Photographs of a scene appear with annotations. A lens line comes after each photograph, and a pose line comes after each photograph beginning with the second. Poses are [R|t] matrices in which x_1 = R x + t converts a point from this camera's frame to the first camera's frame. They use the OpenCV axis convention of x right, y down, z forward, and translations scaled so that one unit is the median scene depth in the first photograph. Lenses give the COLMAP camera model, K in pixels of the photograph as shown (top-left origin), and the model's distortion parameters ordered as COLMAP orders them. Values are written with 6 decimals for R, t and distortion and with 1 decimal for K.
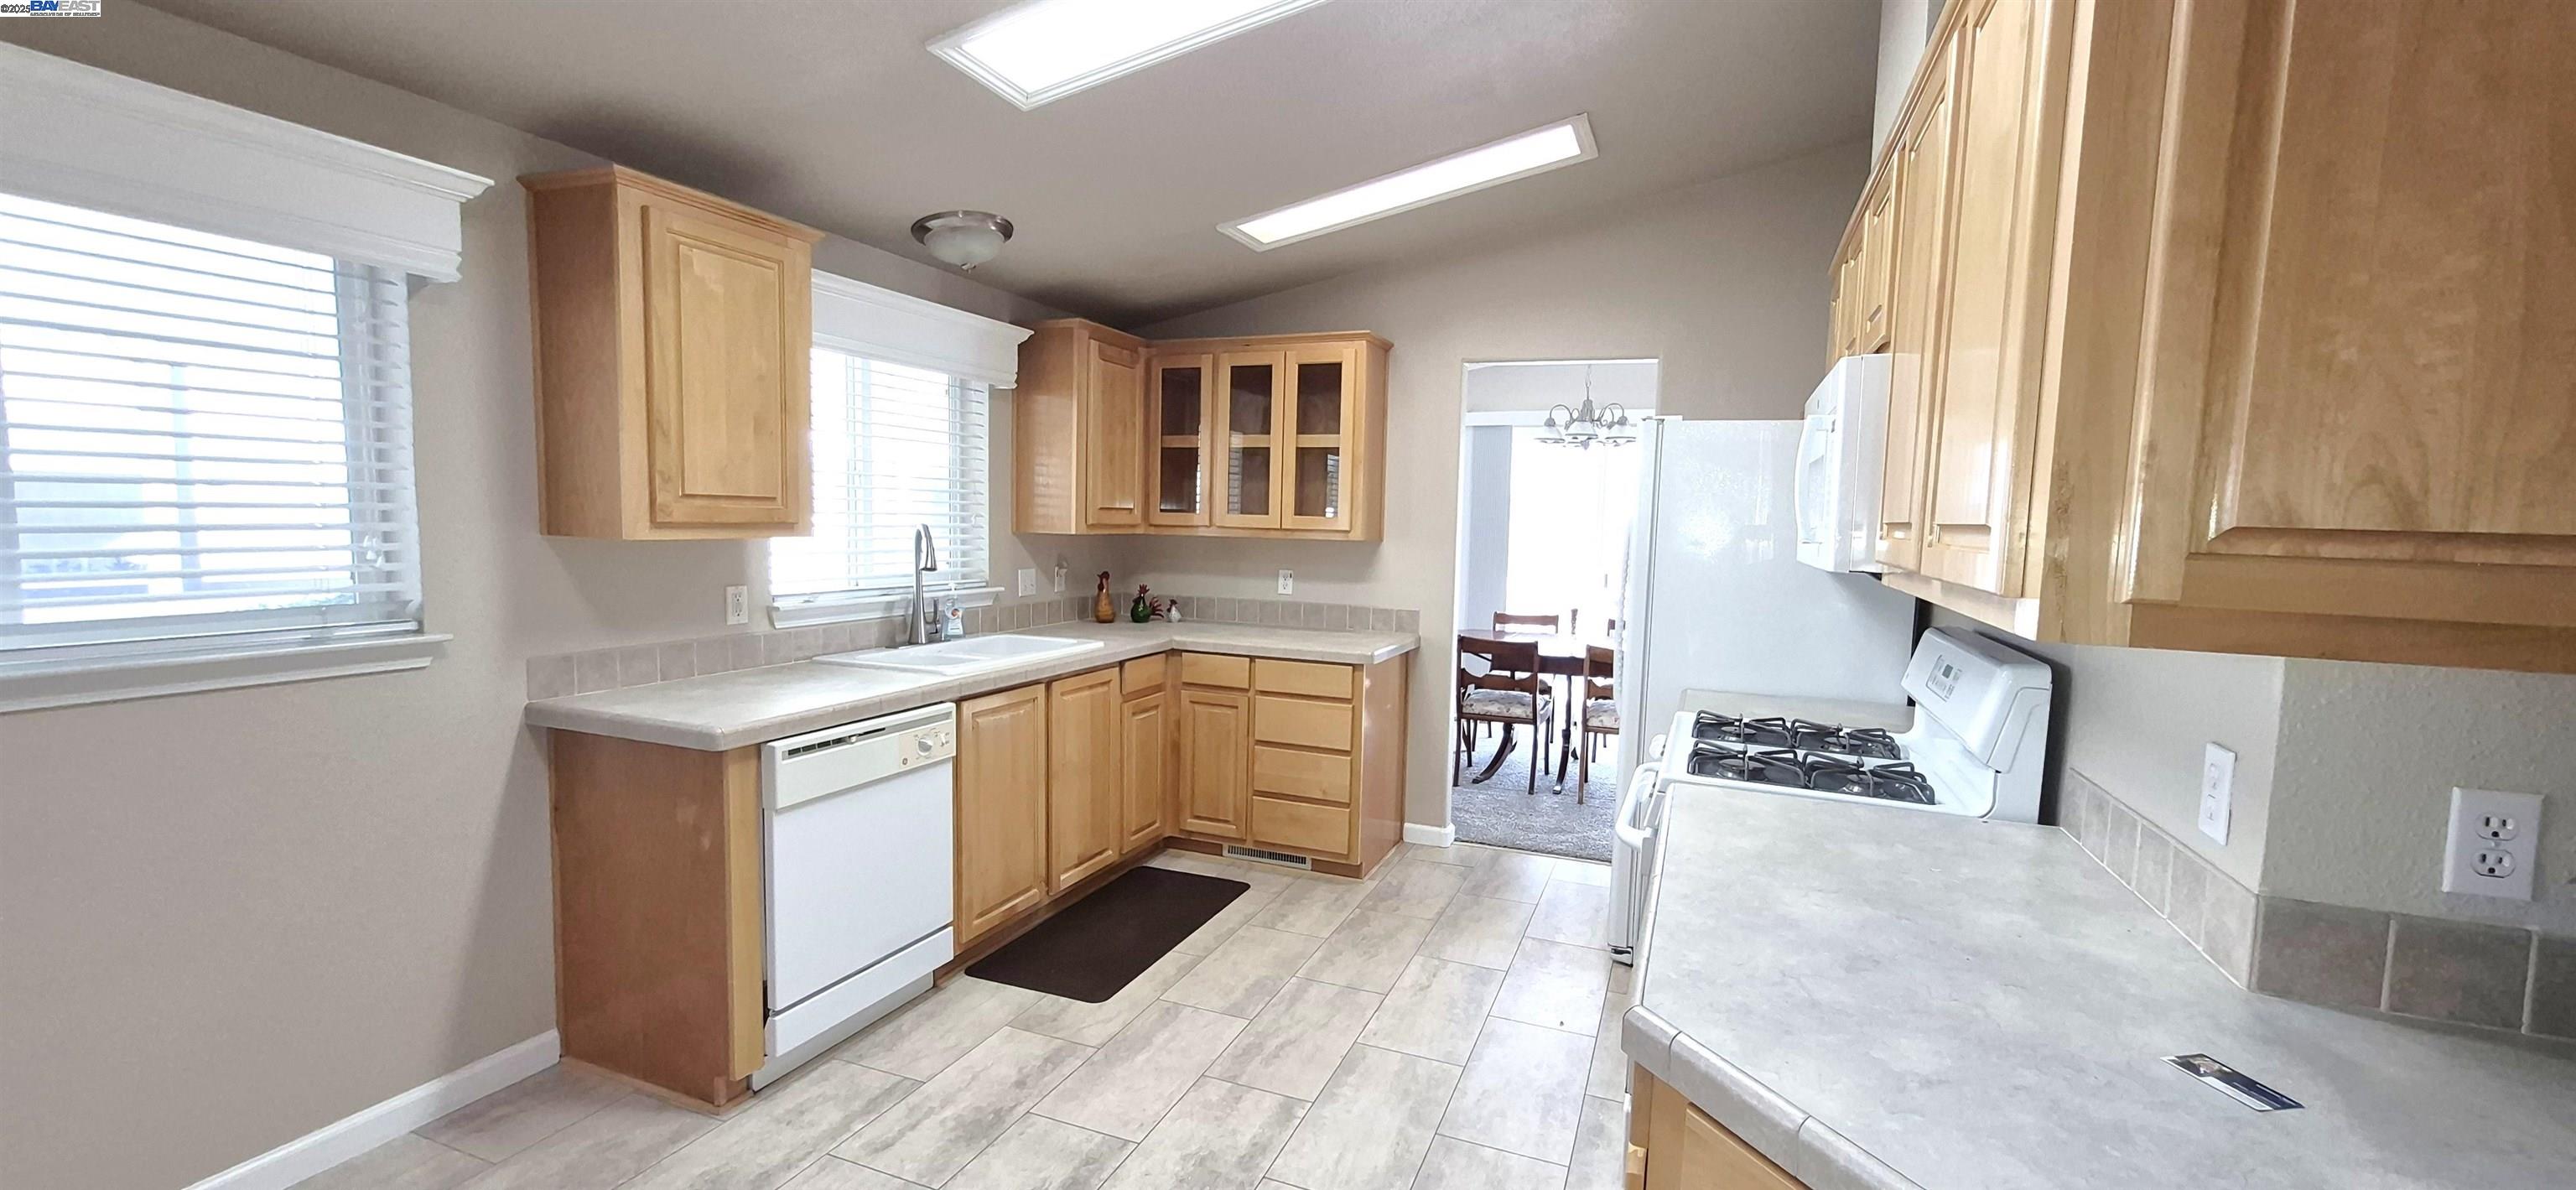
lens RADIAL K [[1012.5, 0, 1285.8], [0, 1012.5, 600.6], [0, 0, 1]] dist [0.000165, 0.001727]
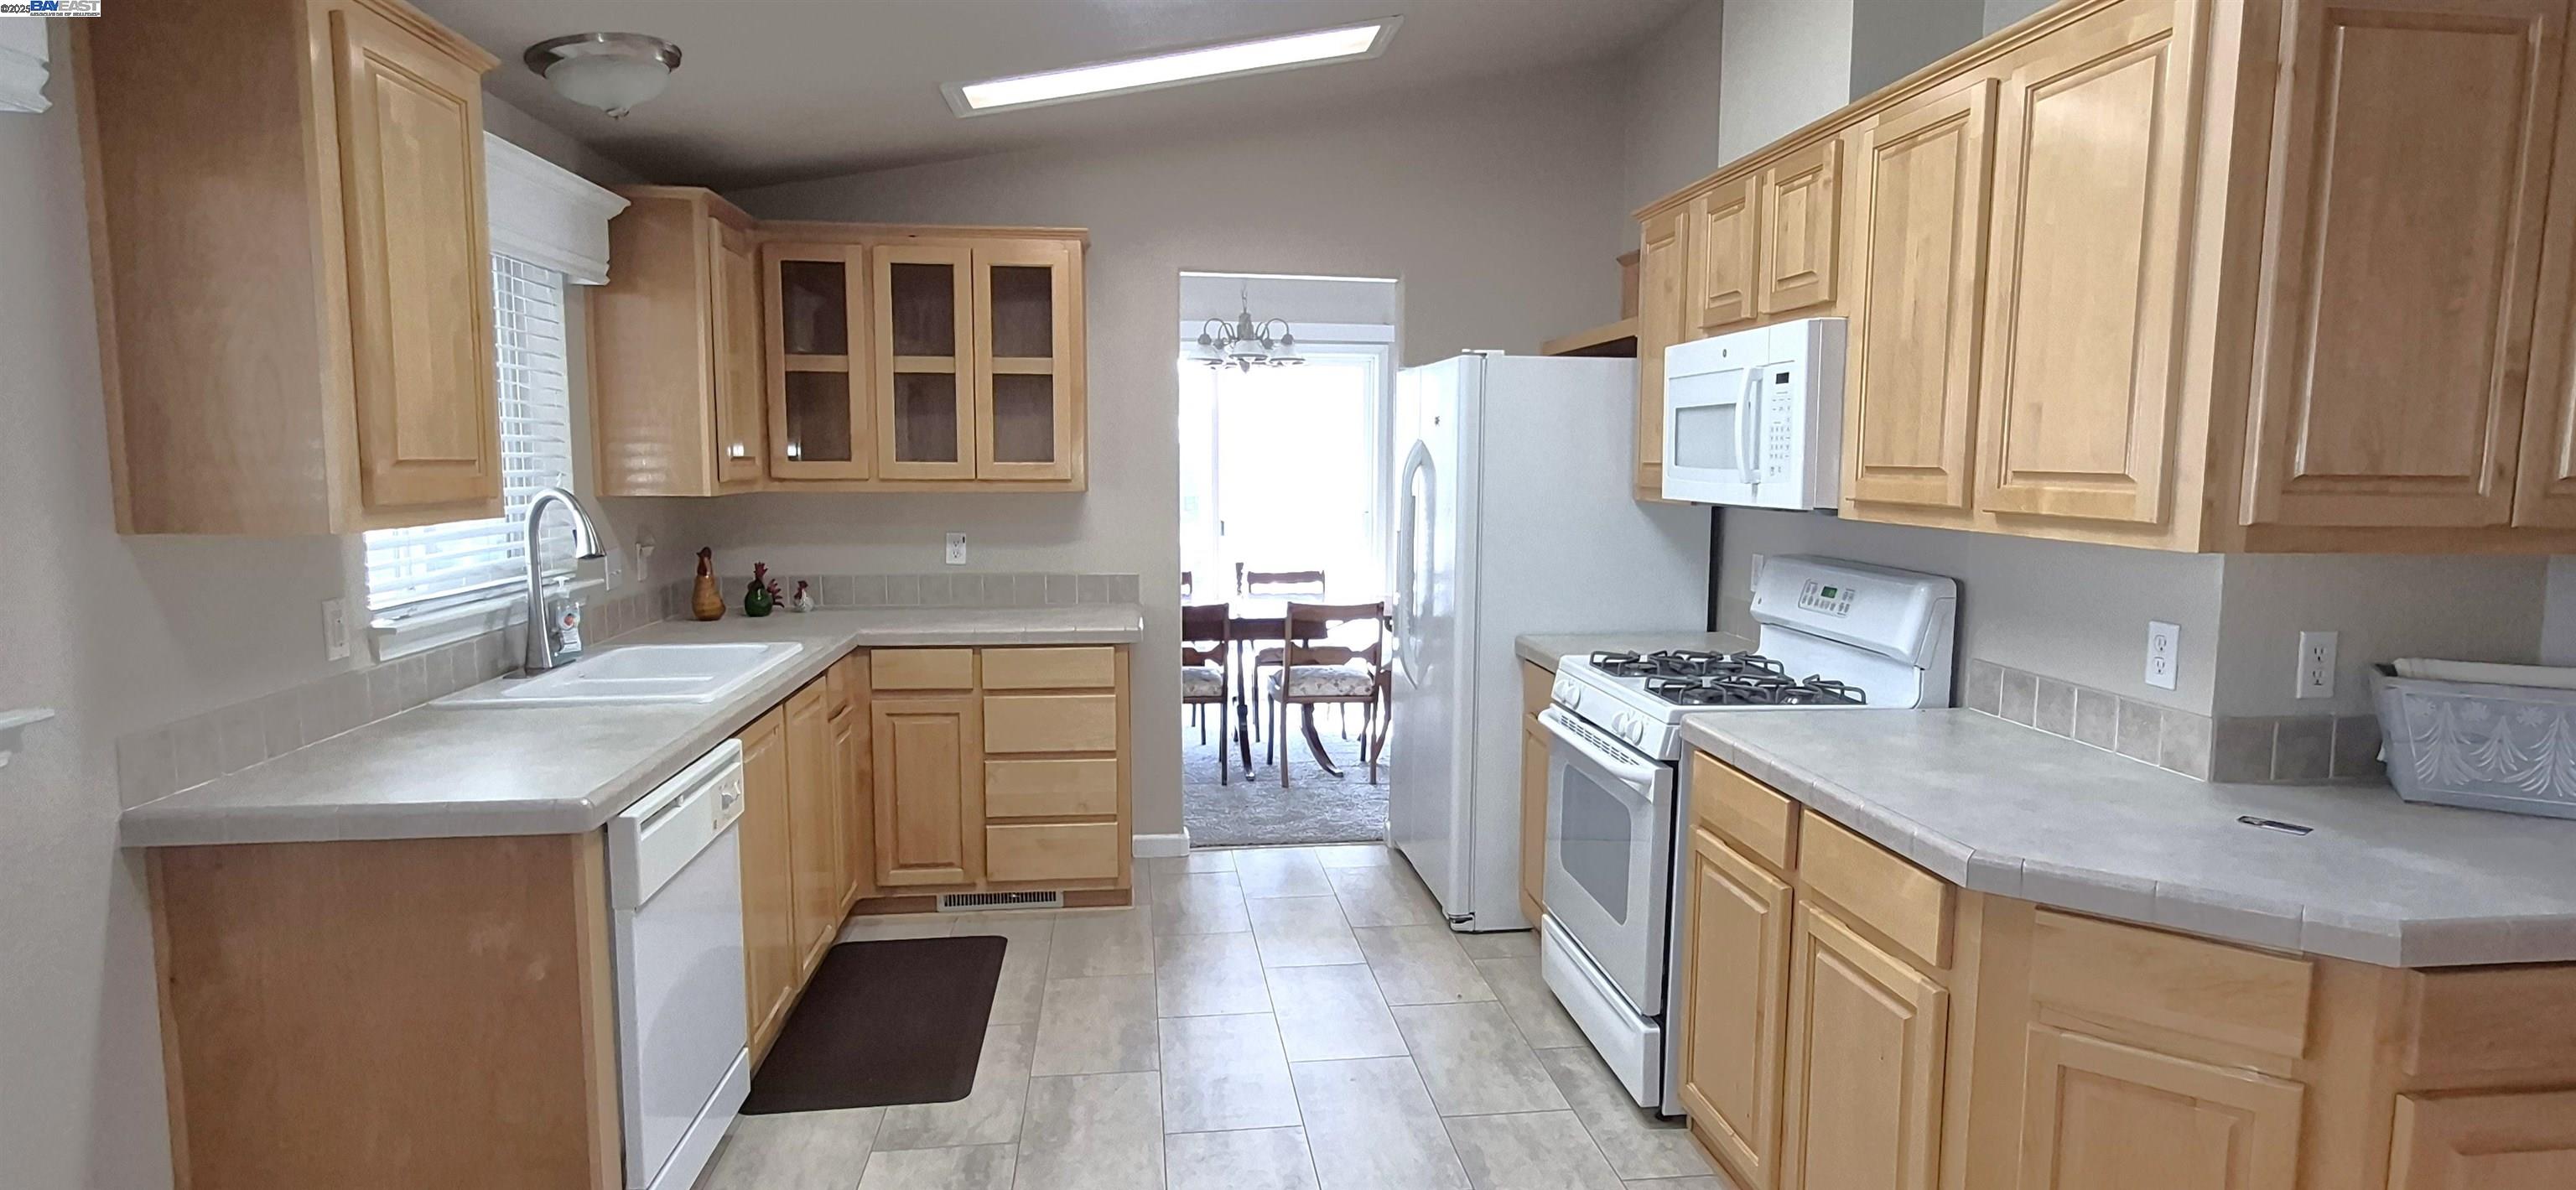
lens RADIAL K [[1374.3, 0, 1288.9], [0, 1374.3, 598.0], [0, 0, 1]] dist [0.007486, 0.001461]
pose [[0.876336, -0.071917, 0.476301, -0.320742], [0.058063, 0.997353, 0.043761, -0.013732], [-0.478187, -0.010693, 0.878193, -0.033825]]
